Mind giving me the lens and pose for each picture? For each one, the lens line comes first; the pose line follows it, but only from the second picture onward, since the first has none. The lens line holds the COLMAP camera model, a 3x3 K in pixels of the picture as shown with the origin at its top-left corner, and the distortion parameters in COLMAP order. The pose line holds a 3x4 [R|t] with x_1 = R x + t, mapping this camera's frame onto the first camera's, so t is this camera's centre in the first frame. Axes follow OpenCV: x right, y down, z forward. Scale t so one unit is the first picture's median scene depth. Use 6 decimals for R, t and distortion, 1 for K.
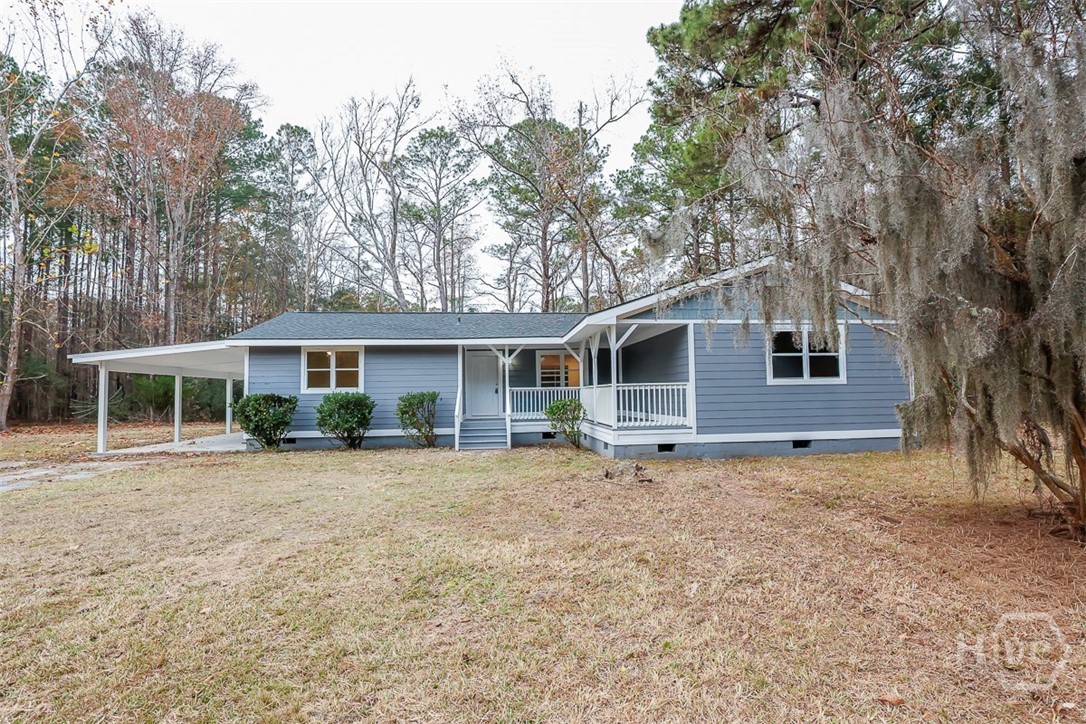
lens RADIAL K [[529.7, 0, 542.3], [0, 529.7, 379.2], [0, 0, 1]] dist [-0.031900, 0.008637]
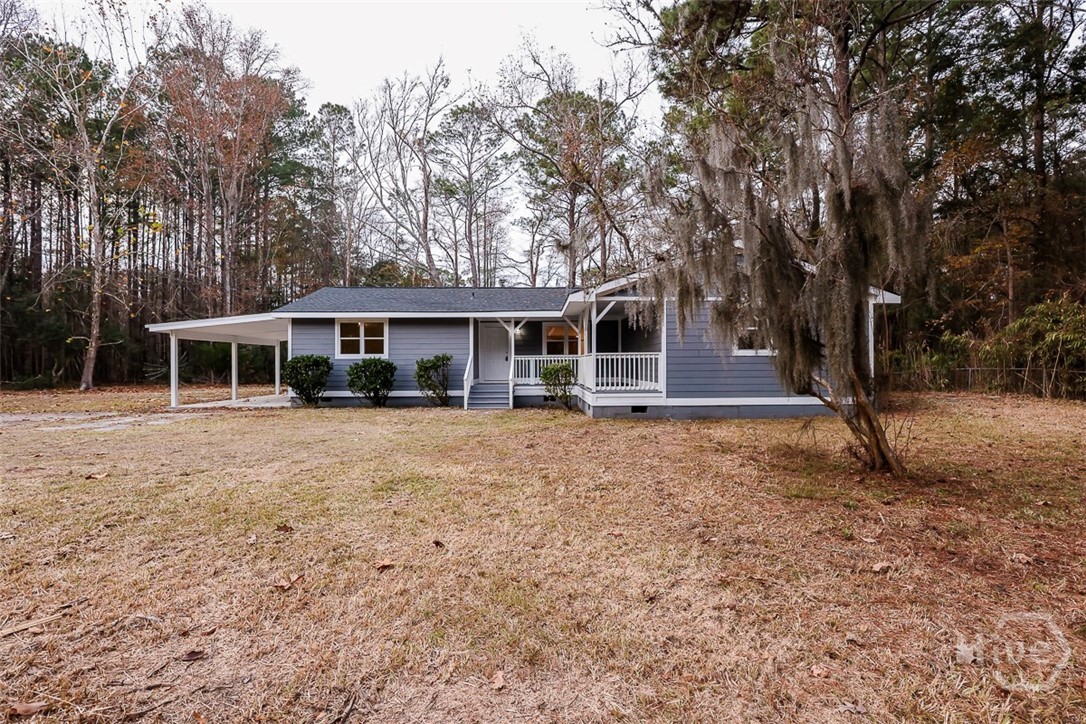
lens RADIAL K [[529.7, 0, 542.3], [0, 529.7, 379.2], [0, 0, 1]] dist [-0.031900, 0.008637]
pose [[0.996798, 0.014110, -0.078700, 0.043702], [-0.009467, 0.998209, 0.059065, -0.000535], [0.079393, -0.058130, 0.995147, -0.060866]]
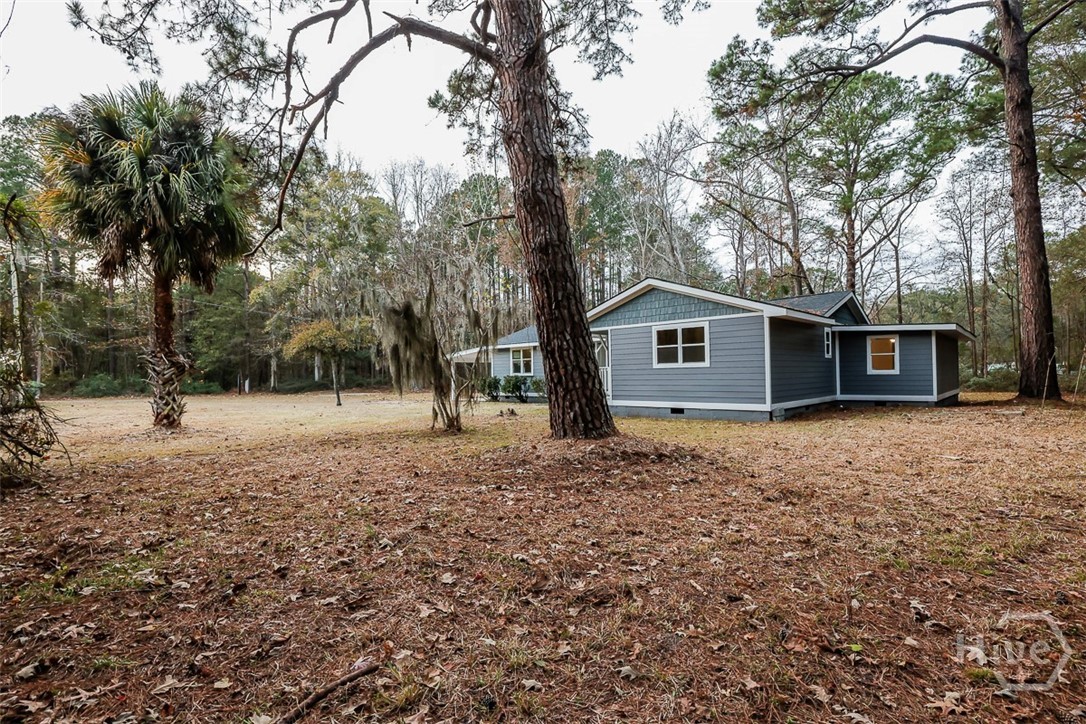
lens RADIAL K [[529.7, 0, 542.3], [0, 529.7, 379.2], [0, 0, 1]] dist [-0.031900, 0.008637]
pose [[0.645257, 0.009861, -0.763902, 0.508643], [0.033272, 0.998605, 0.040995, -0.010996], [0.763241, -0.051869, 0.644029, -0.061595]]
